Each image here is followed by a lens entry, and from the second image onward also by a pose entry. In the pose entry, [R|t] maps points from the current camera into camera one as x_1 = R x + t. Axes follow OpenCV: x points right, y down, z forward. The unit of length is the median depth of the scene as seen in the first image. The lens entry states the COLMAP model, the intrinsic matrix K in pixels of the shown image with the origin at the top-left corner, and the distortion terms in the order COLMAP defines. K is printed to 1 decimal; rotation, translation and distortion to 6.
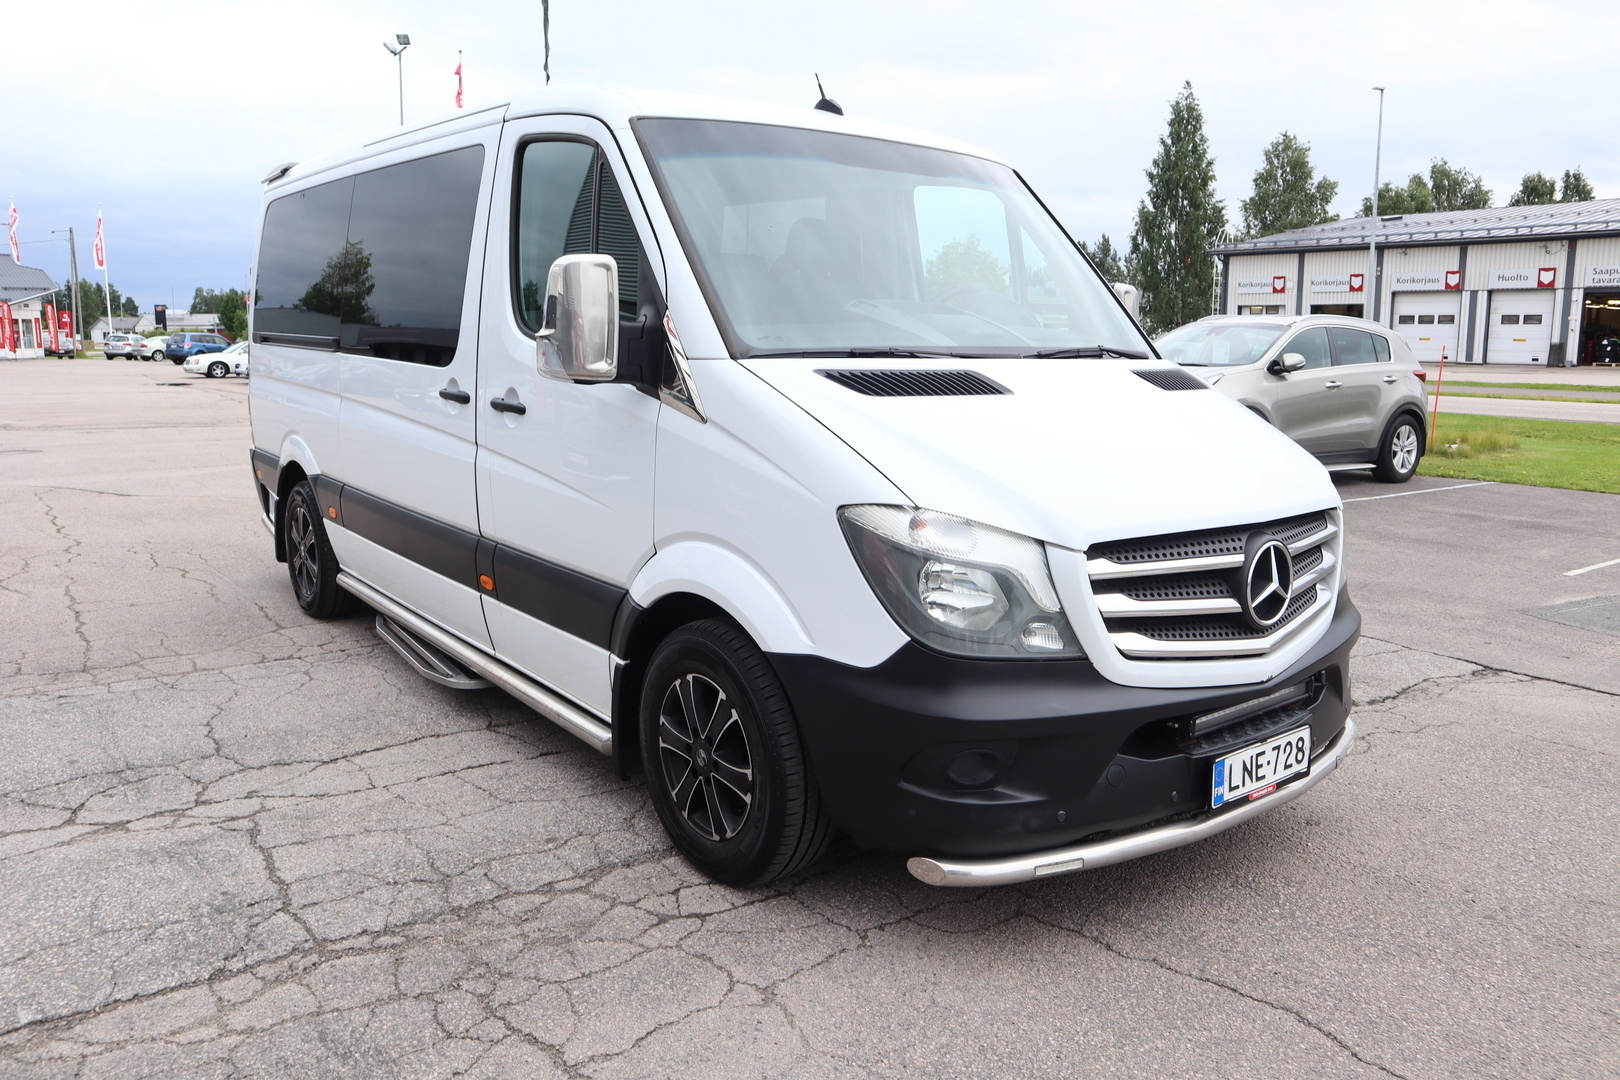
lens RADIAL K [[1212.0, 0, 810.0], [0, 1212.0, 540.0], [0, 0, 1]] dist [-0.118008, 0.111587]
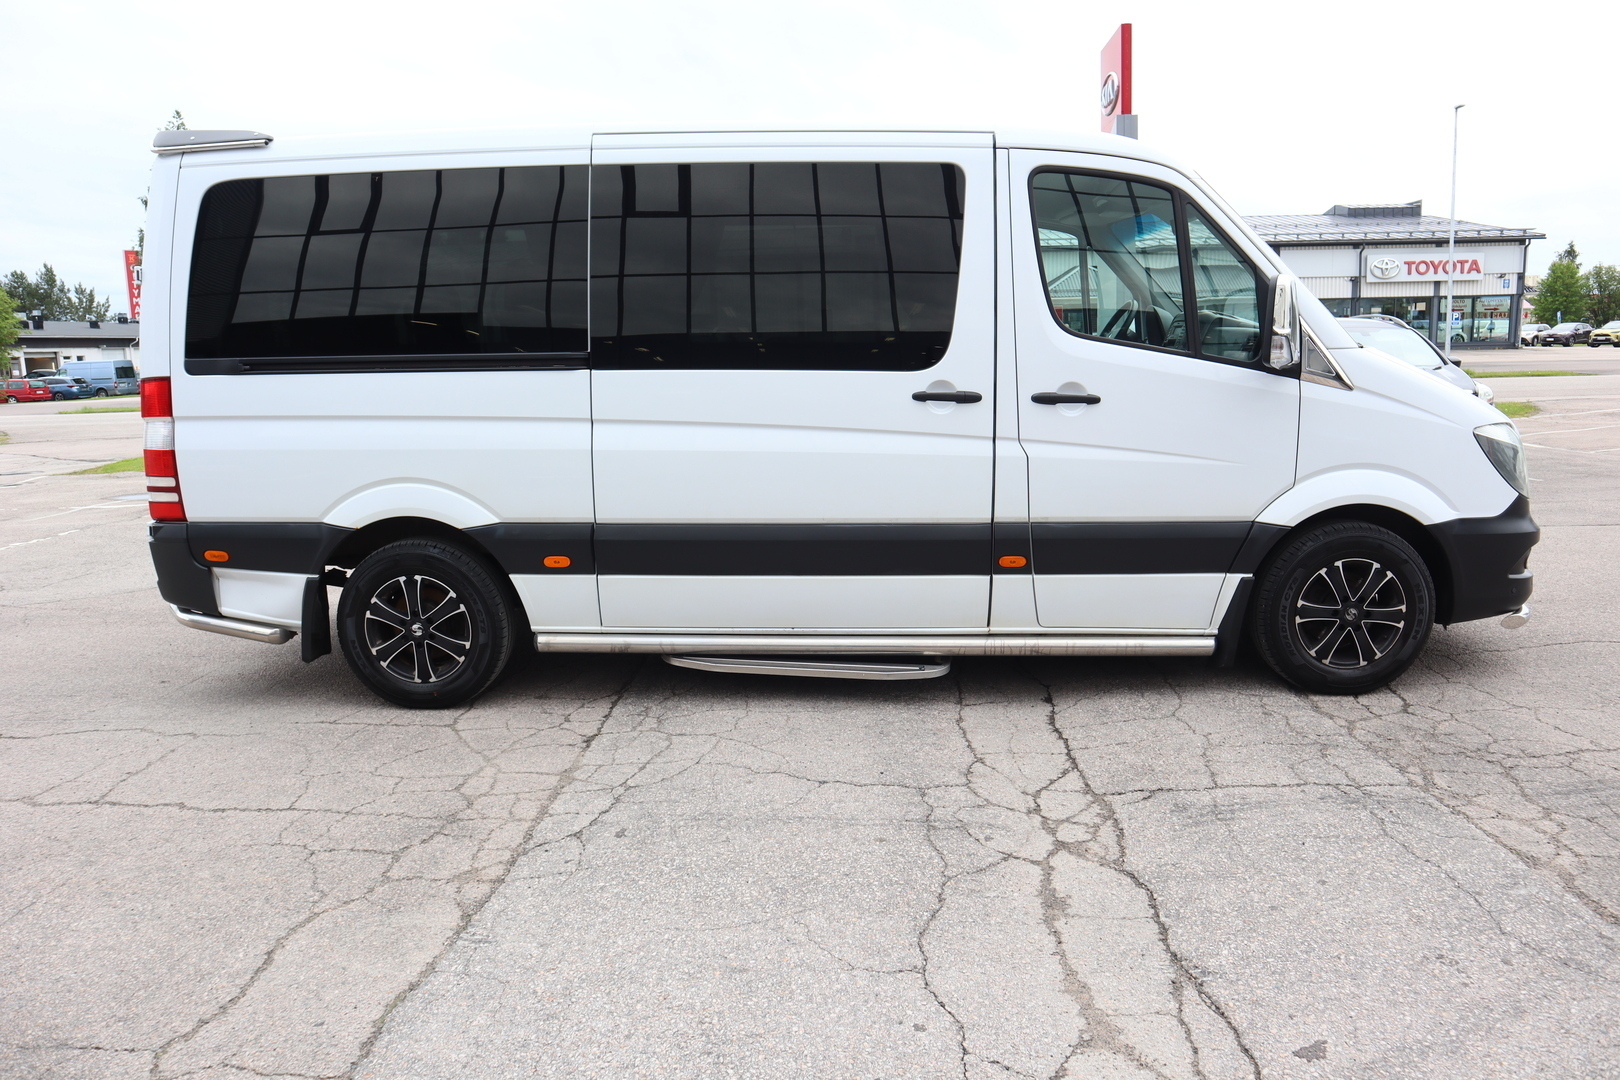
lens RADIAL K [[1132.5, 0, 810.7], [0, 1132.5, 512.3], [0, 0, 1]] dist [-0.079287, 0.002206]
pose [[0.620257, -0.127146, 0.774025, -1.535318], [0.154833, 0.987206, 0.038091, -0.100040], [-0.768965, 0.096219, 0.632008, 0.621804]]
